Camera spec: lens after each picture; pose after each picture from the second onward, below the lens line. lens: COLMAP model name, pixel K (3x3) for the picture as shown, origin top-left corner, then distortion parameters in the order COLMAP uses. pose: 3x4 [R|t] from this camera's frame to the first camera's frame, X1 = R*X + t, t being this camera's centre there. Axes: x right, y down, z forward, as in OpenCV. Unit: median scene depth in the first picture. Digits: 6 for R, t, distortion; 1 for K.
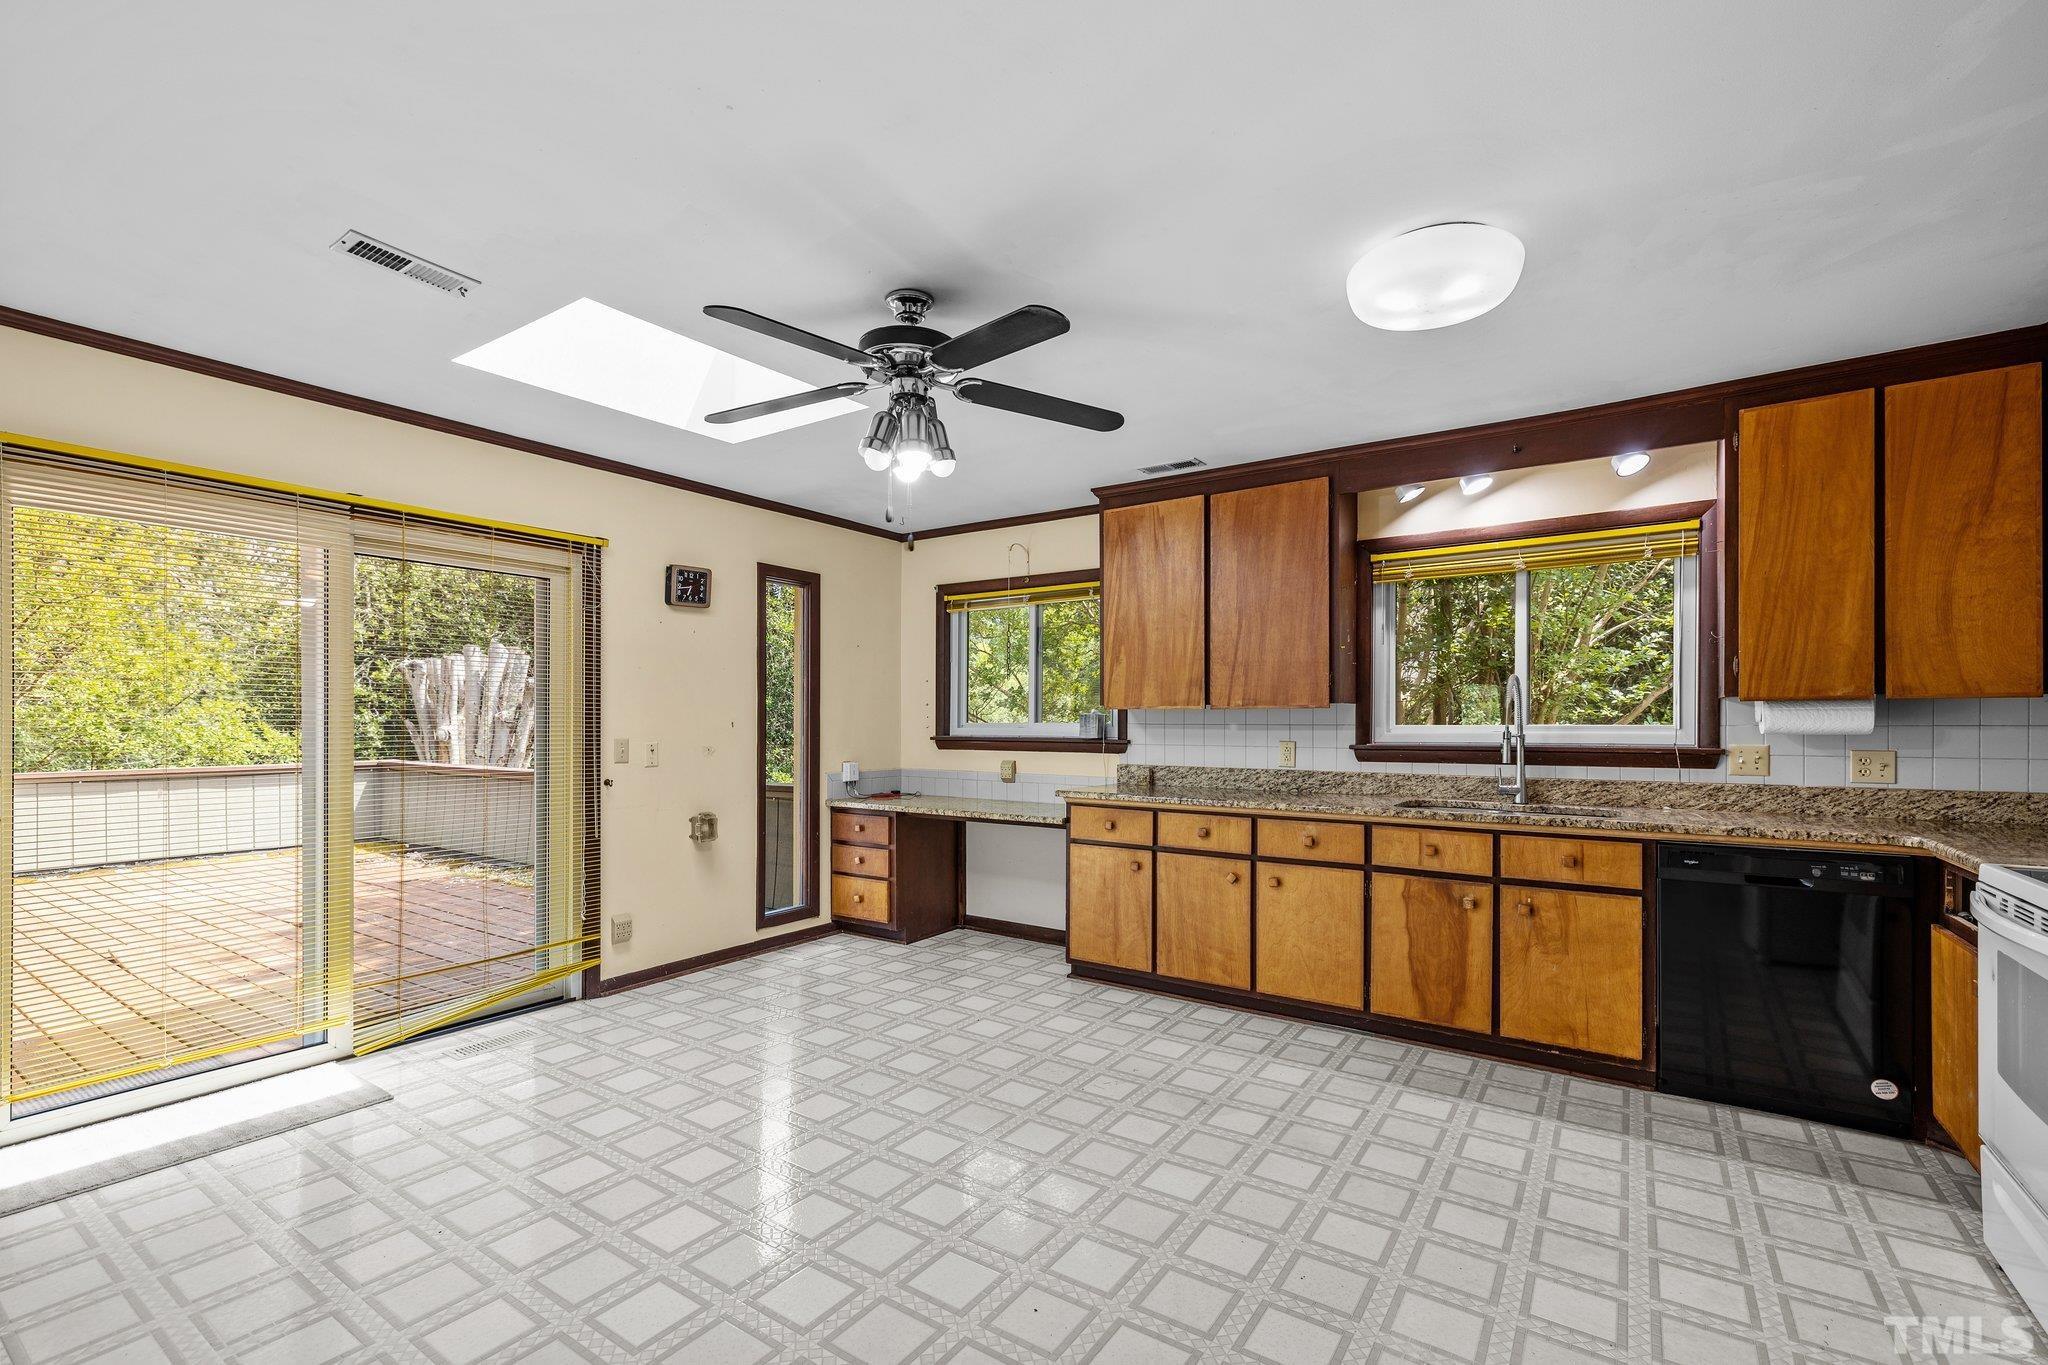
lens RADIAL K [[887.5, 0, 1022.2], [0, 887.5, 728.9], [0, 0, 1]] dist [0.003812, 0.000635]
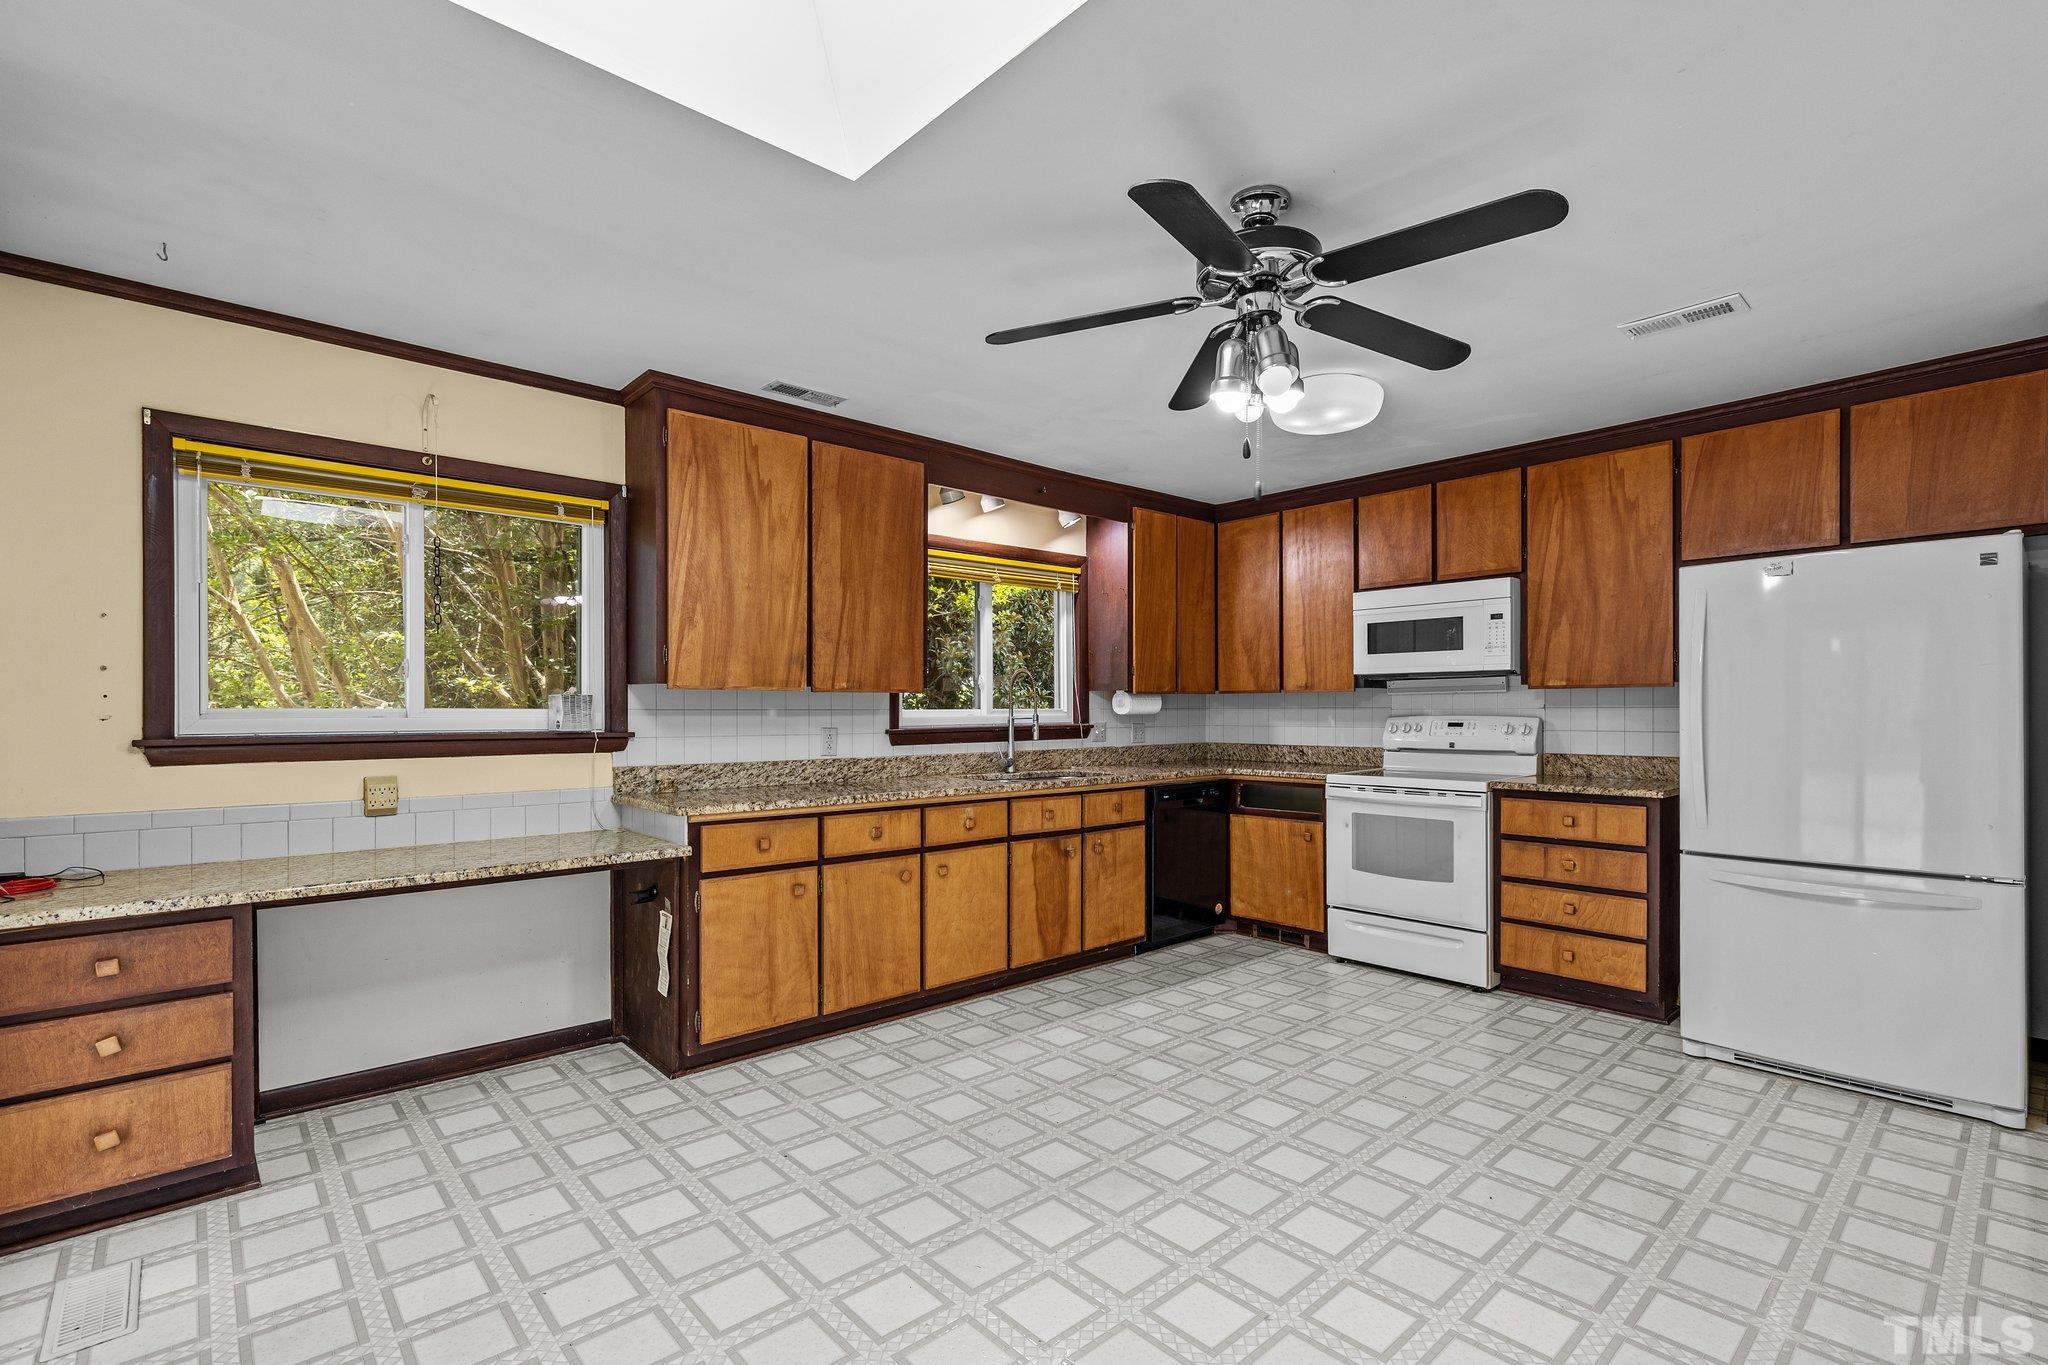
lens RADIAL K [[933.8, 0, 1021.9], [0, 933.8, 715.5], [0, 0, 1]] dist [0.005262, 0.000067]
pose [[0.235129, -0.008637, 0.971926, -0.663106], [0.008354, 0.999942, 0.006865, -0.004184], [-0.971928, 0.006506, 0.235187, 0.642730]]
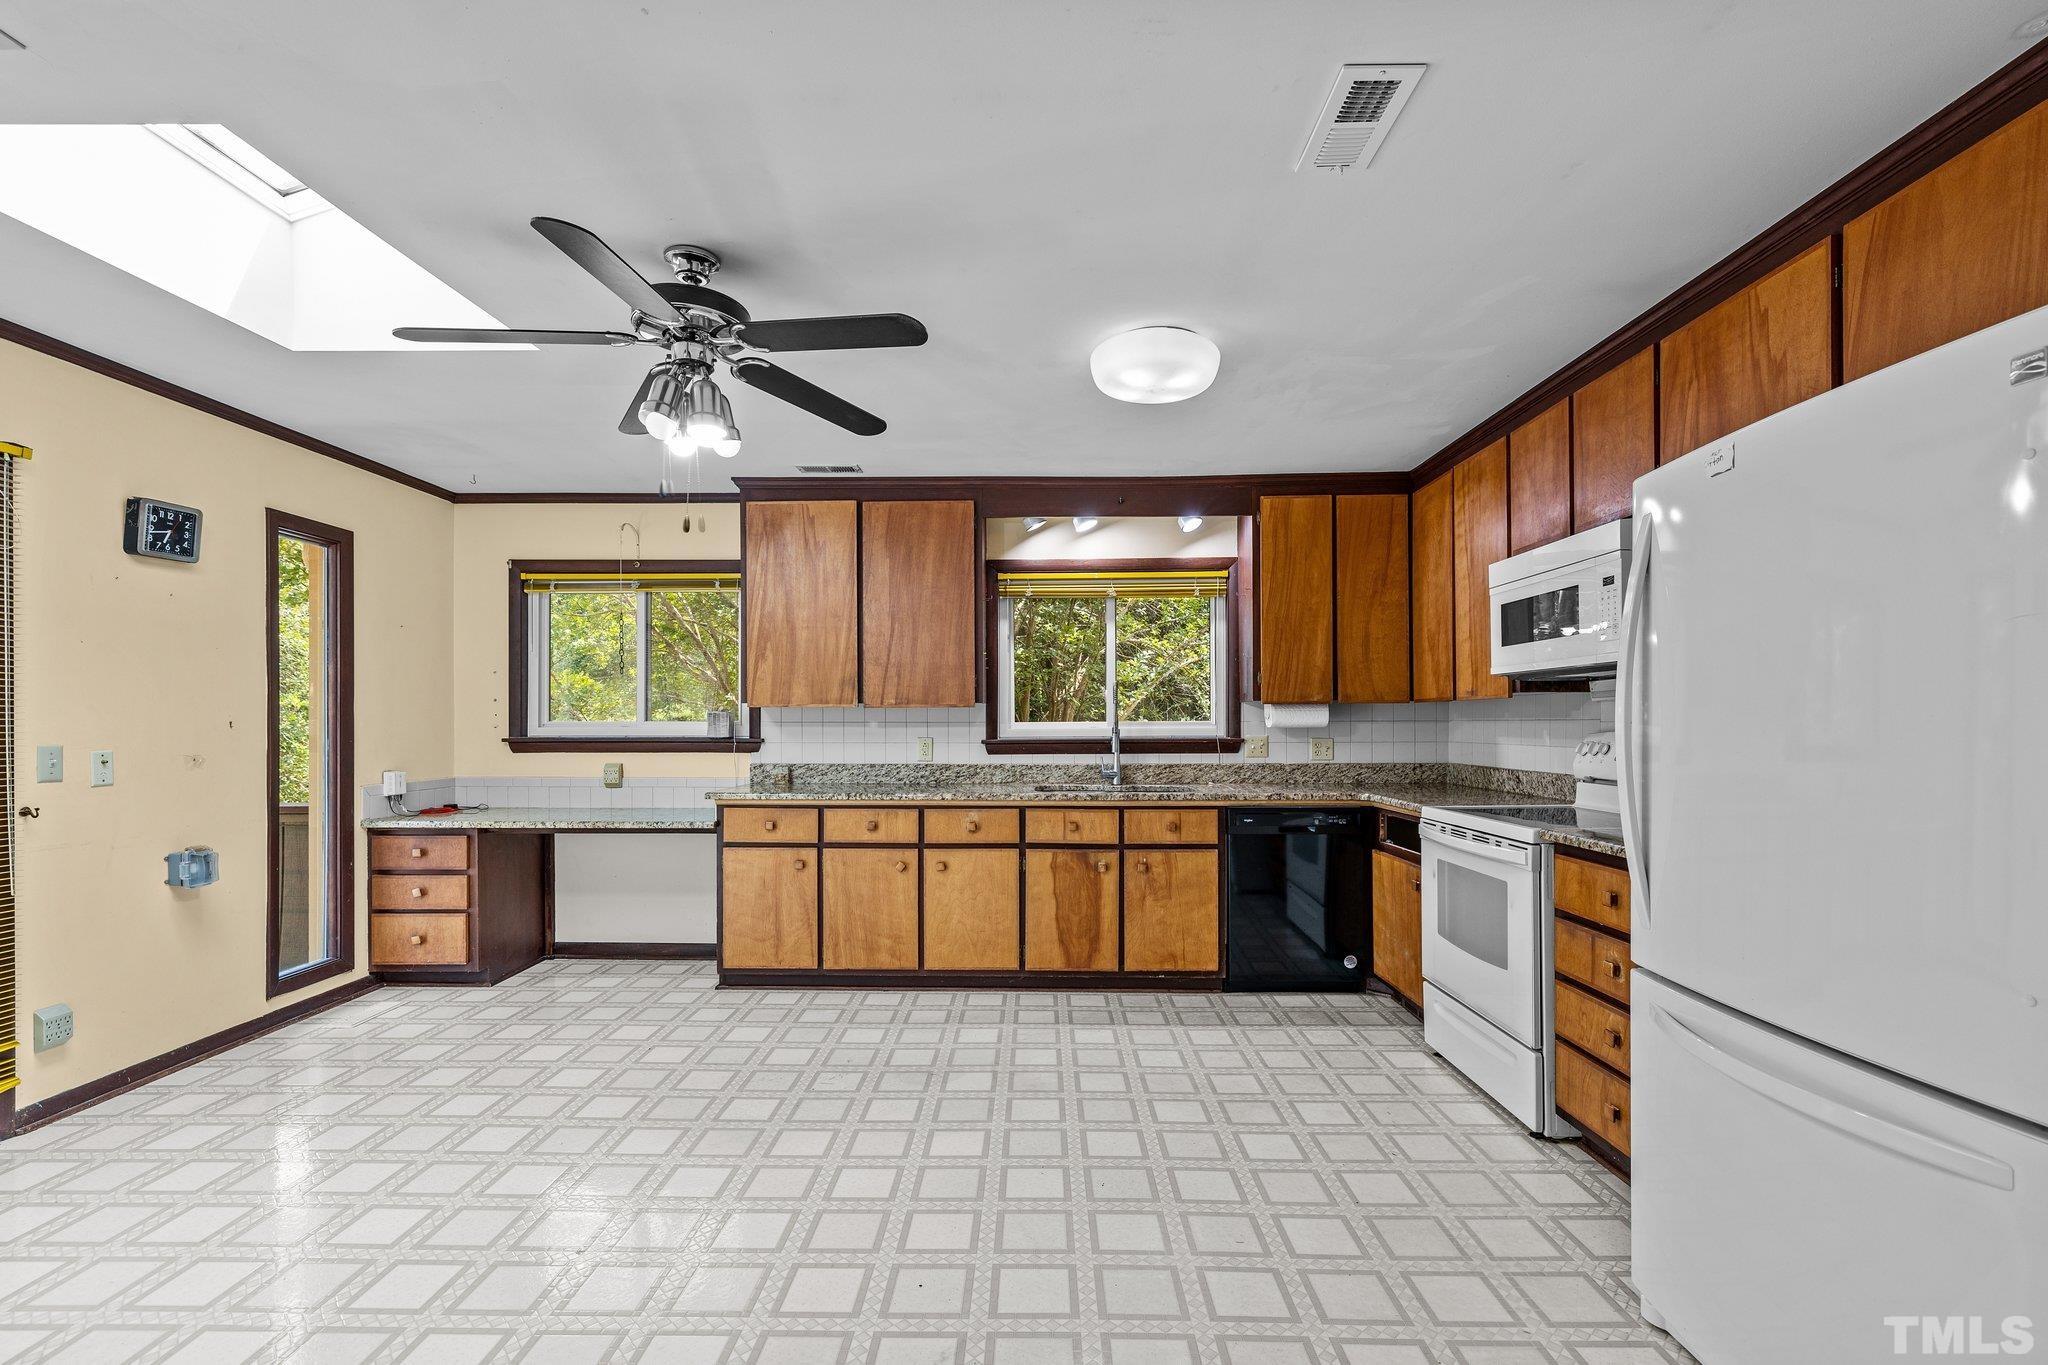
lens RADIAL K [[887.5, 0, 1018.6], [0, 887.5, 726.0], [0, 0, 1]] dist [0.003812, 0.000635]
pose [[0.837176, -0.005422, 0.546906, -0.221792], [0.006574, 0.999978, -0.000150, 0.000885], [-0.546894, 0.003721, 0.837194, 0.032043]]
